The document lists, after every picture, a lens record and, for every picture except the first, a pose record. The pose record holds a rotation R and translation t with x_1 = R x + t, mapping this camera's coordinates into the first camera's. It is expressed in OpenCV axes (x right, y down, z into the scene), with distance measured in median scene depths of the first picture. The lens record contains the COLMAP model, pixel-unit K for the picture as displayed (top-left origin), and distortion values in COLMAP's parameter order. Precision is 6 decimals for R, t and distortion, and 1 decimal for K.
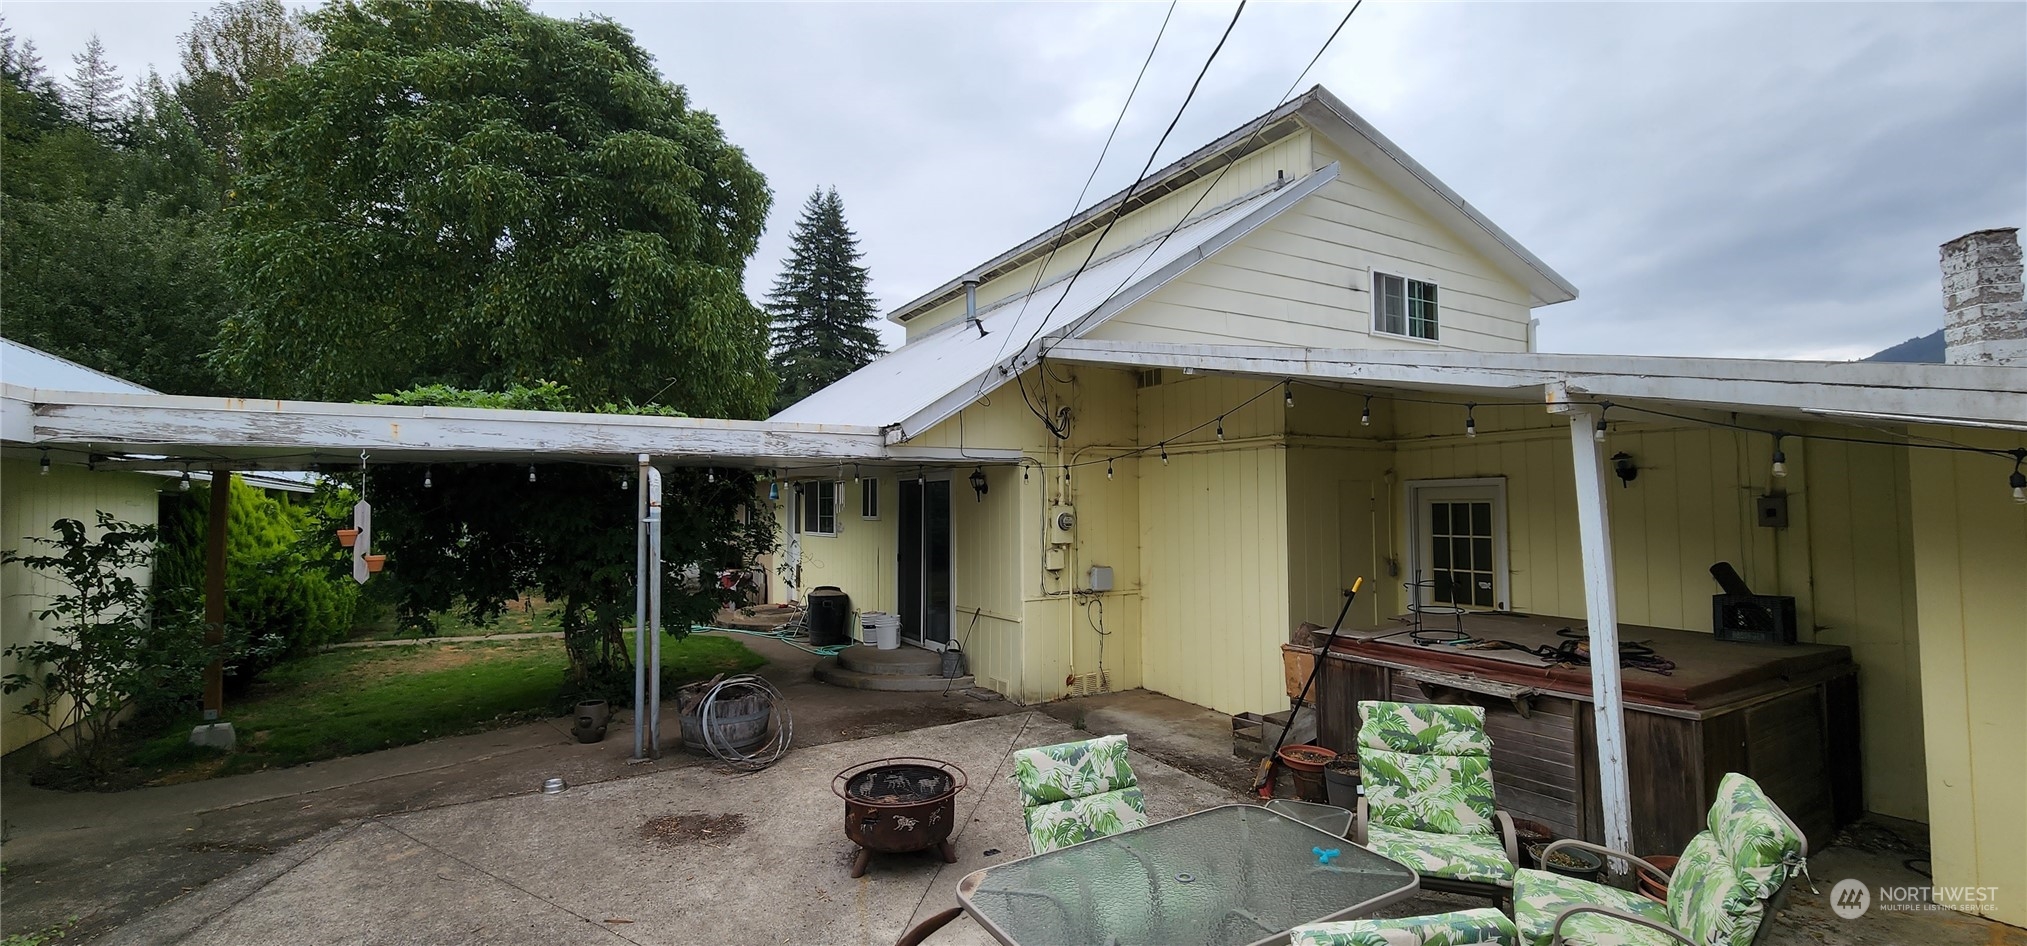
lens RADIAL K [[844.2, 0, 1013.5], [0, 844.2, 473.0], [0, 0, 1]] dist [-0.001996, 0.000212]
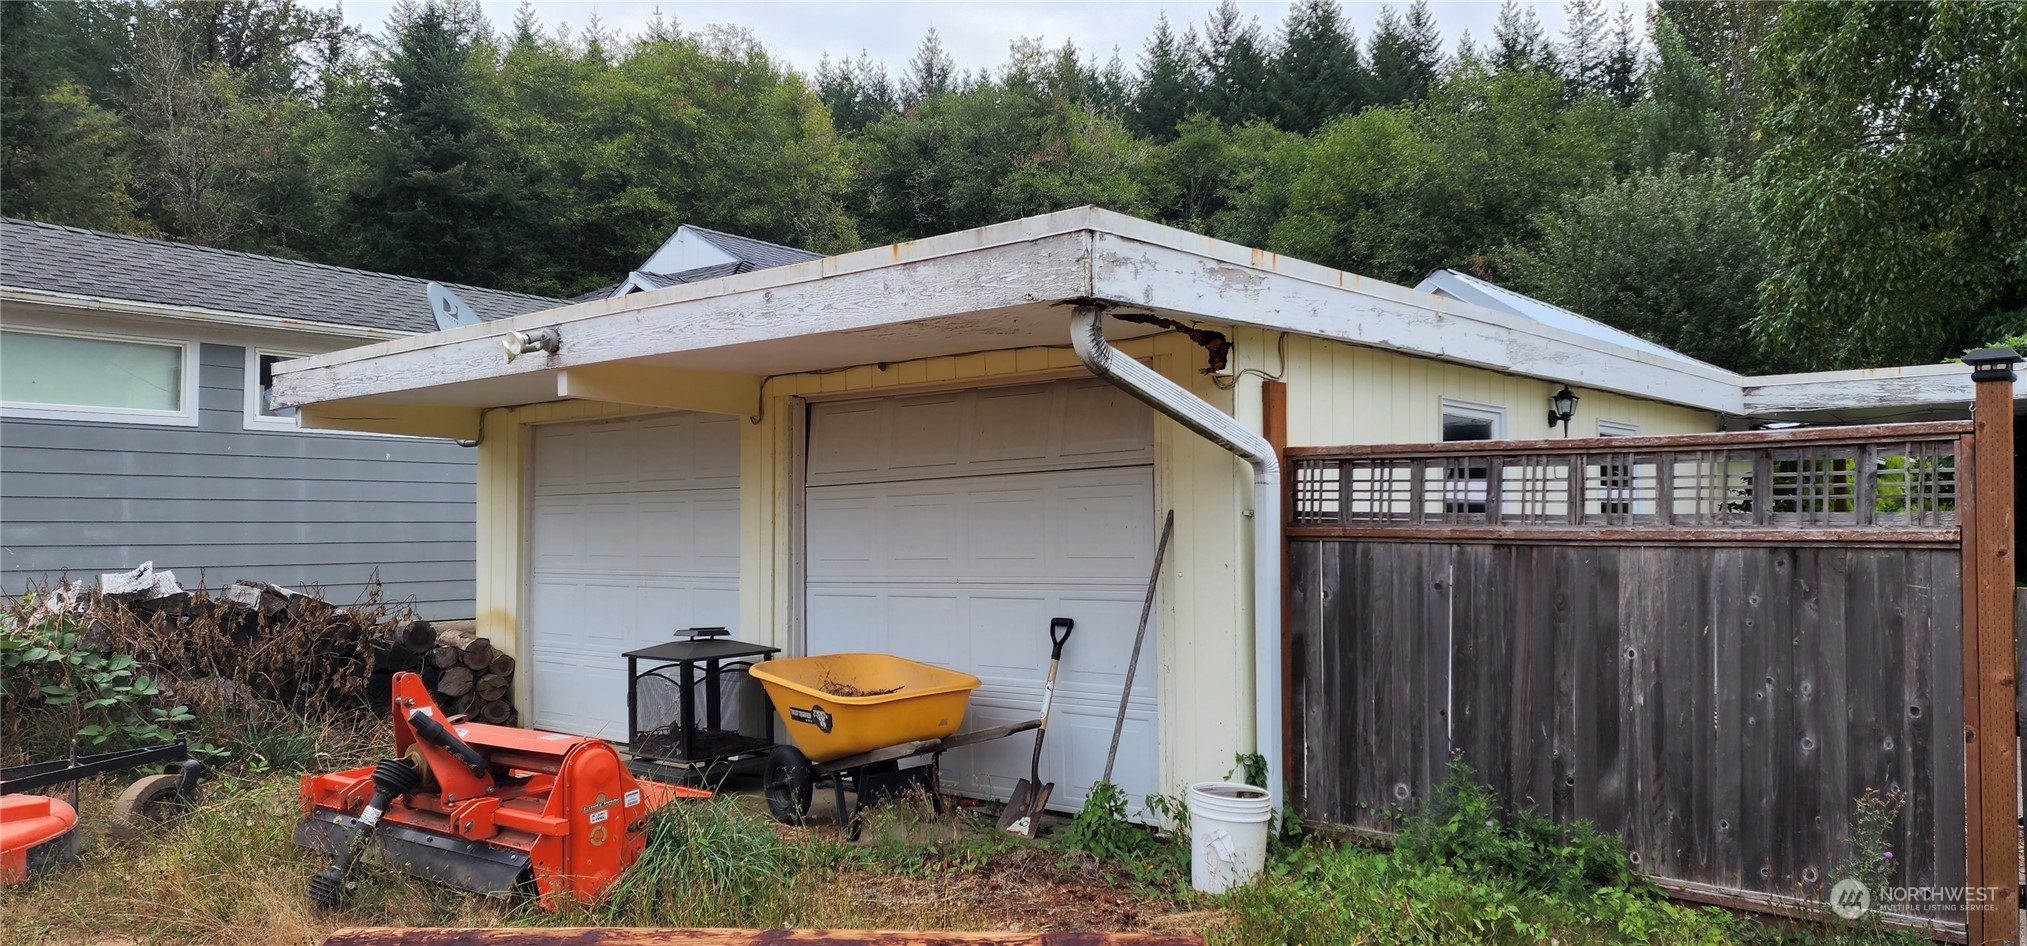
lens RADIAL K [[1381.4, 0, 1013.5], [0, 1381.4, 473.0], [0, 0, 1]] dist [0.068696, -0.056777]
pose [[0.350107, -0.034132, -0.936088, 0.171387], [0.042998, 0.998868, -0.020339, 0.015788], [0.935722, -0.033129, 0.351178, -0.274578]]
